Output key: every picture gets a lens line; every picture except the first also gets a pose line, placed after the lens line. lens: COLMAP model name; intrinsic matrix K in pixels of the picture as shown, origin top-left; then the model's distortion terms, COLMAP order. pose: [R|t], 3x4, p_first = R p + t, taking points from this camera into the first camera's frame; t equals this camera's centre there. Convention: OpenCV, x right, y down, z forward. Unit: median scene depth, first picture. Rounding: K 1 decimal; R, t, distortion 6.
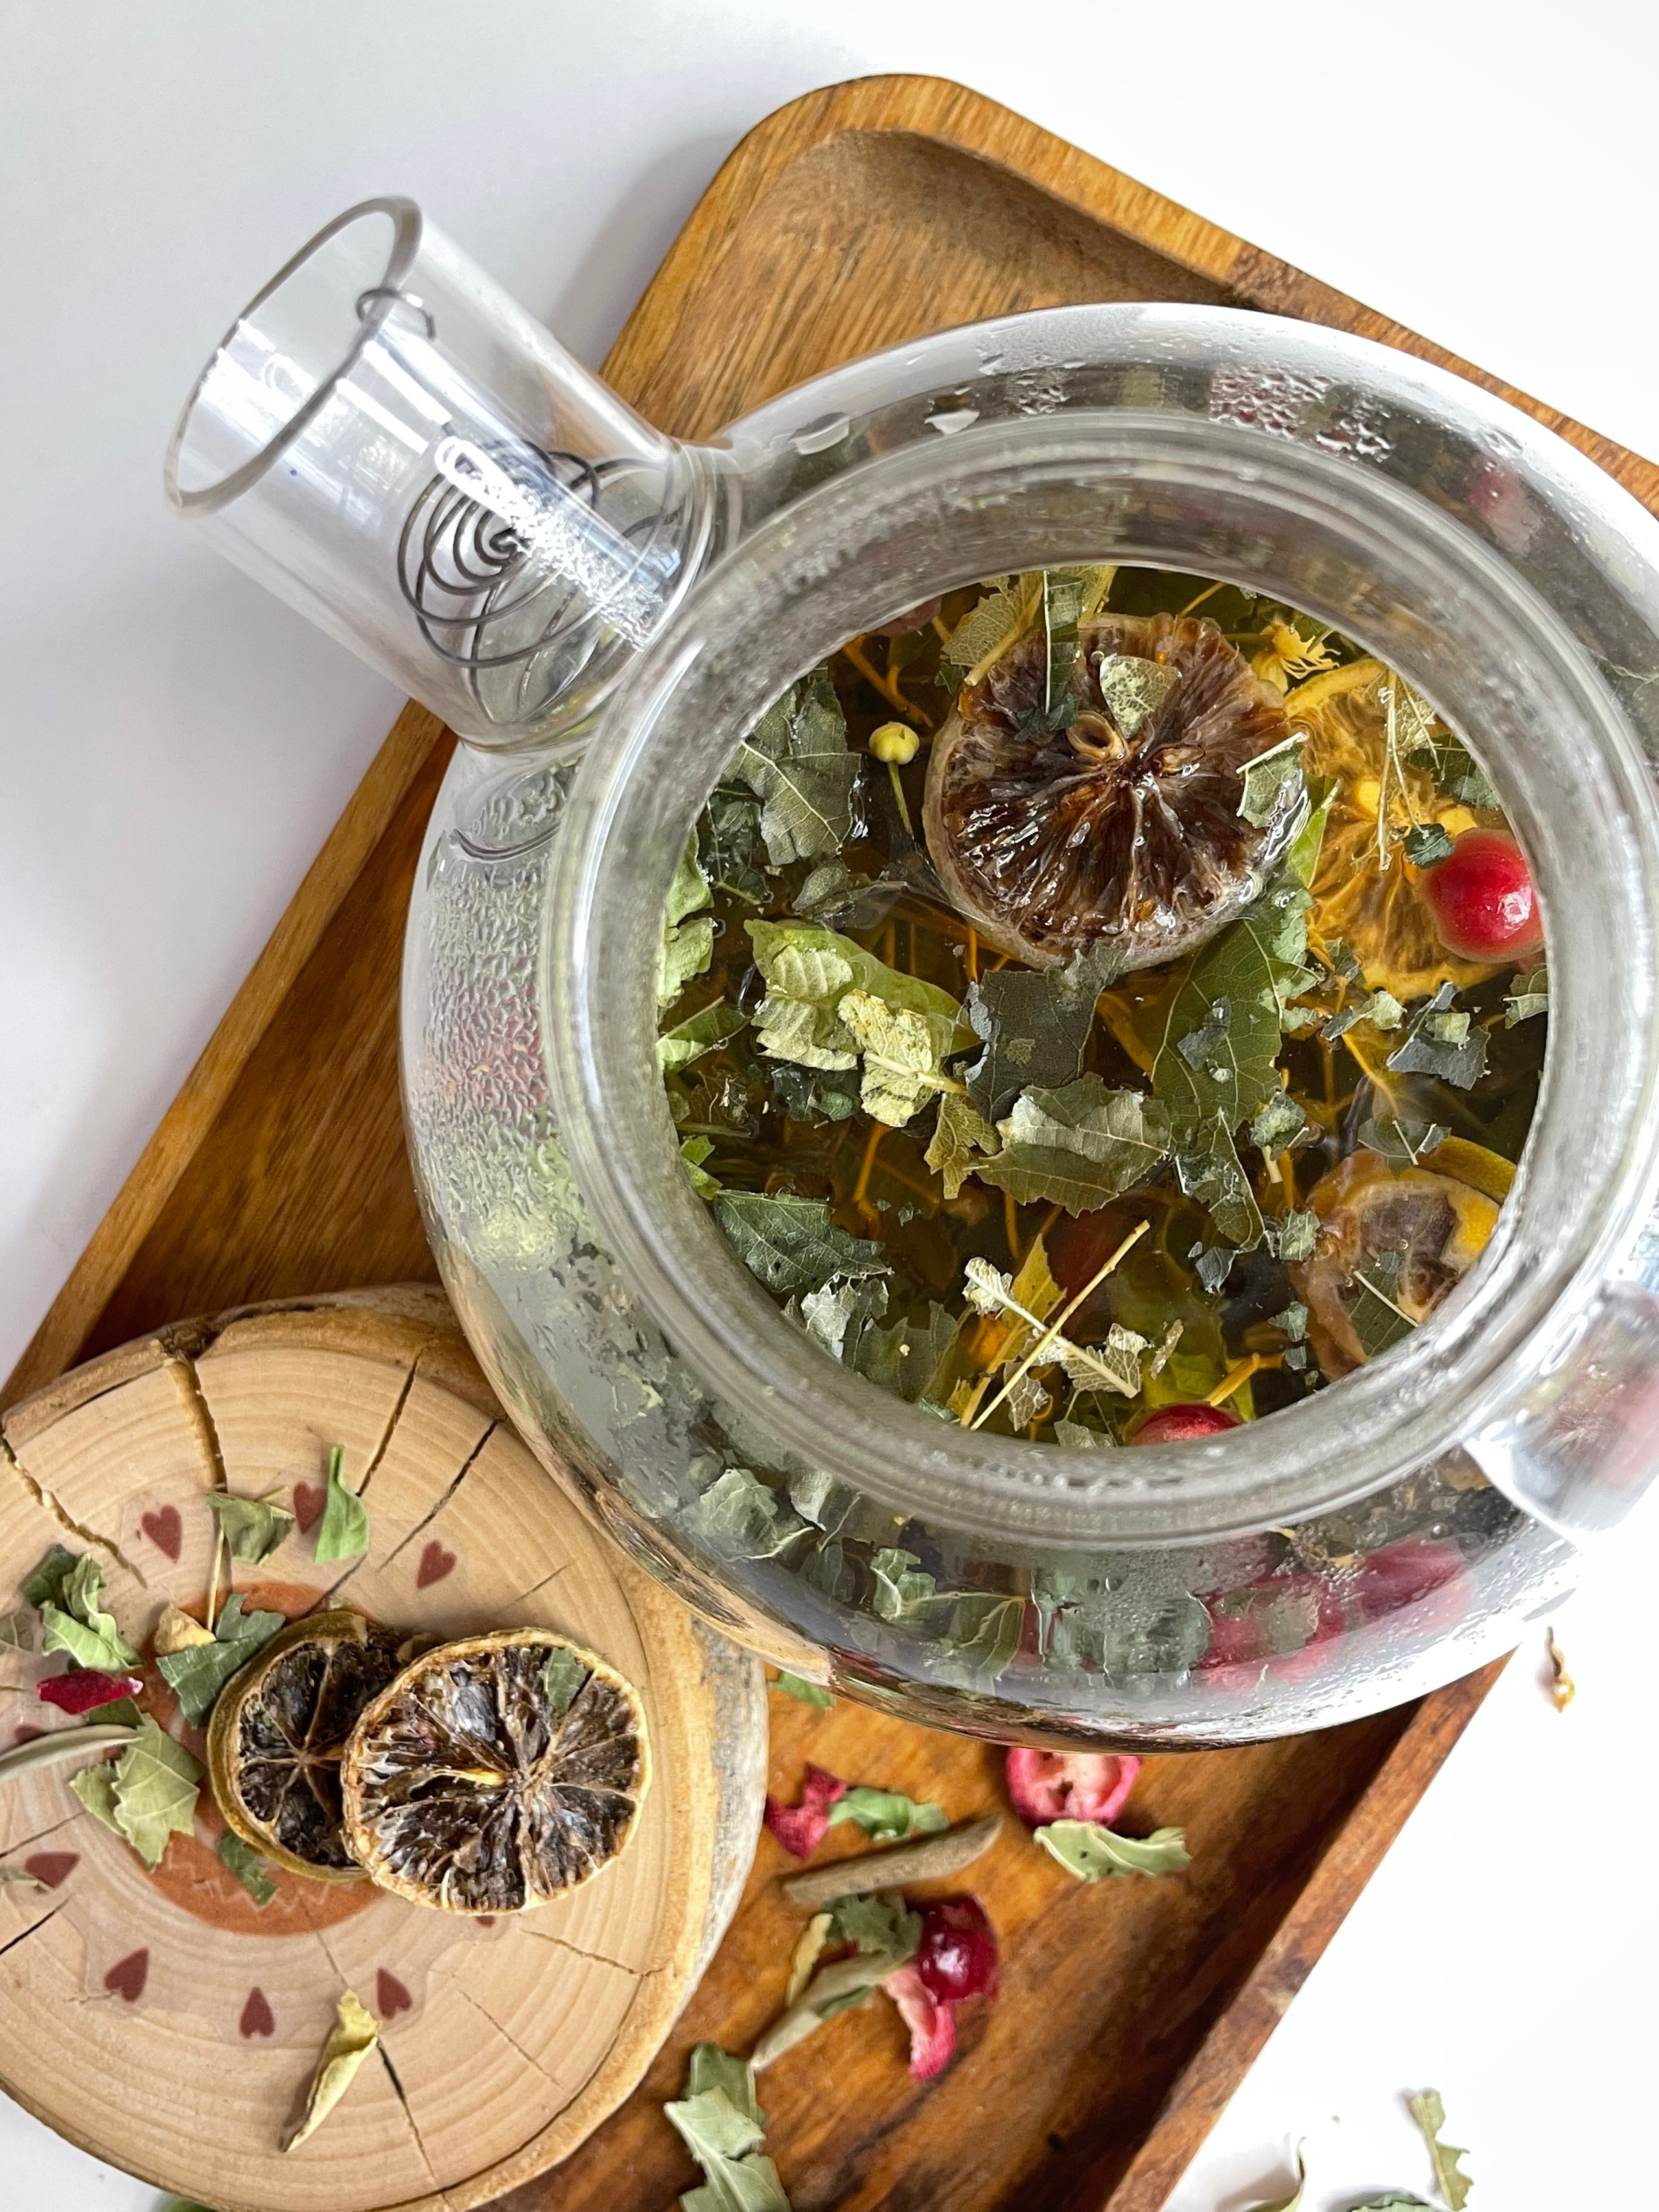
lens RADIAL K [[2072.2, 0, 828.9], [0, 2072.2, 1108.4], [0, 0, 1]] dist [-0.014967, 0.000000]
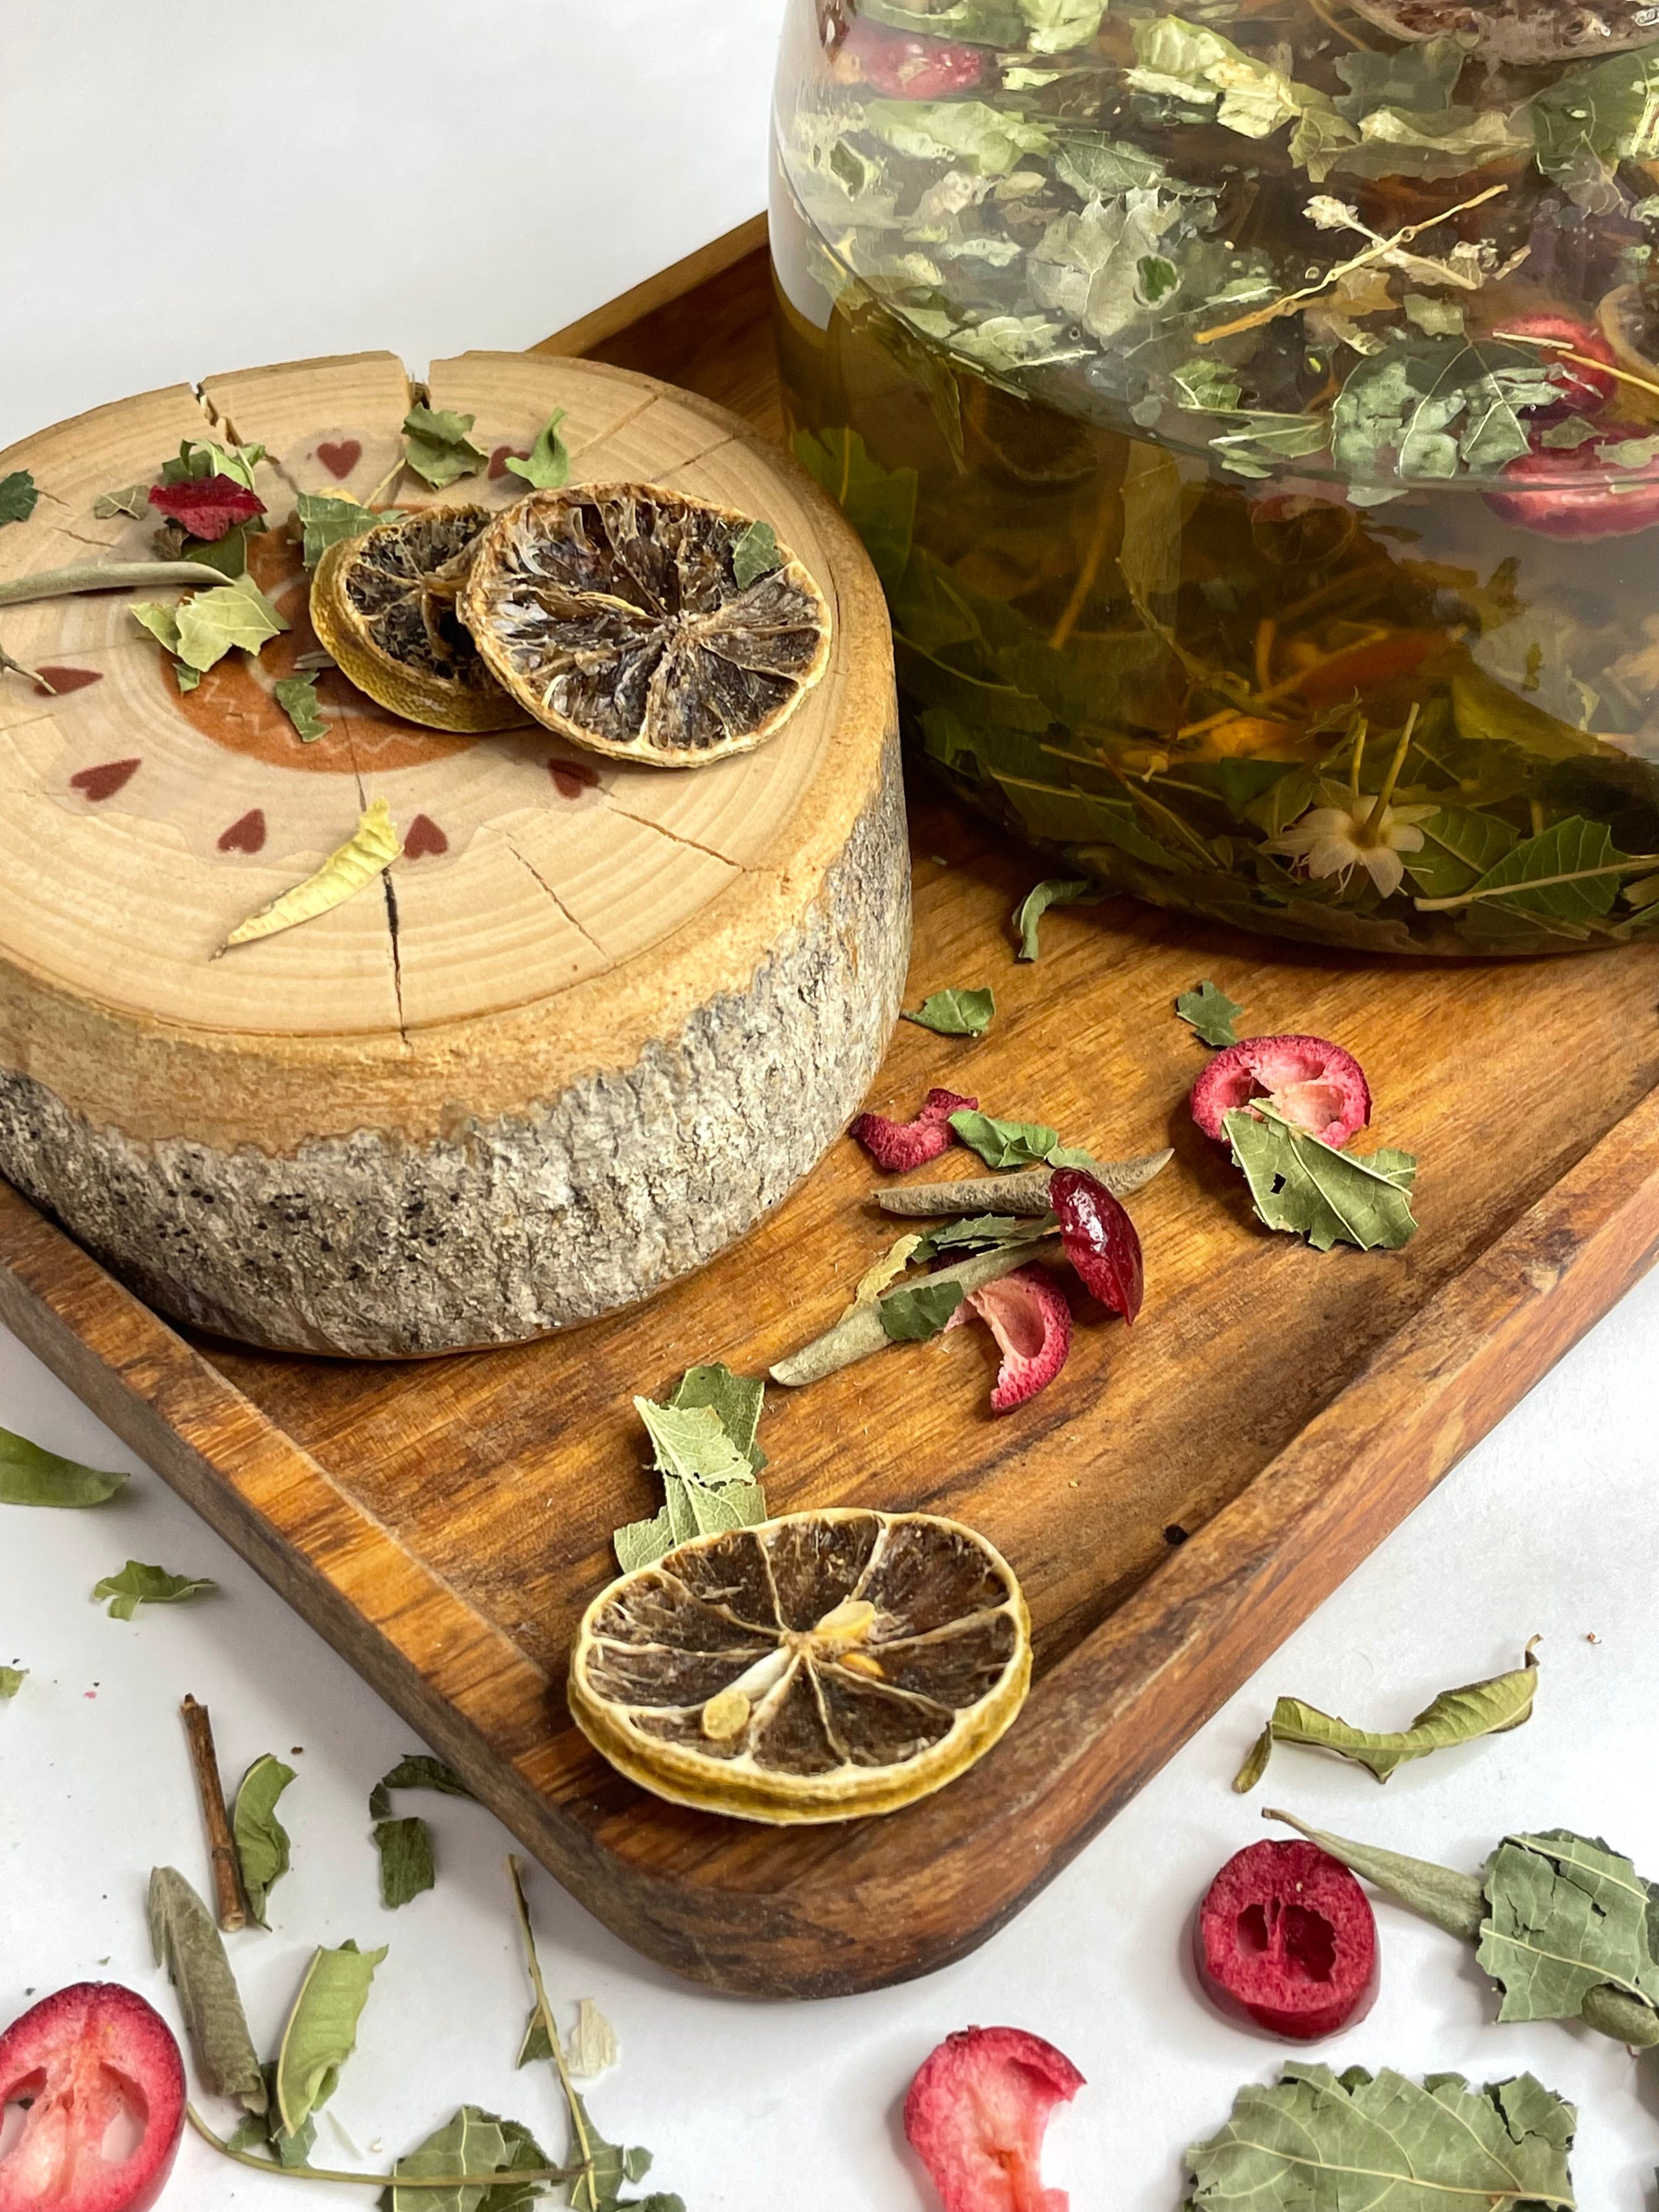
lens RADIAL K [[2635.6, 0, 832.9], [0, 2635.6, 1106.7], [0, 0, 1]] dist [0.080664, 0.000000]
pose [[0.969465, 0.224010, -0.099786, 0.061846], [-0.238503, 0.766638, -0.596139, 1.059150], [-0.057041, 0.601736, 0.796656, 0.247125]]
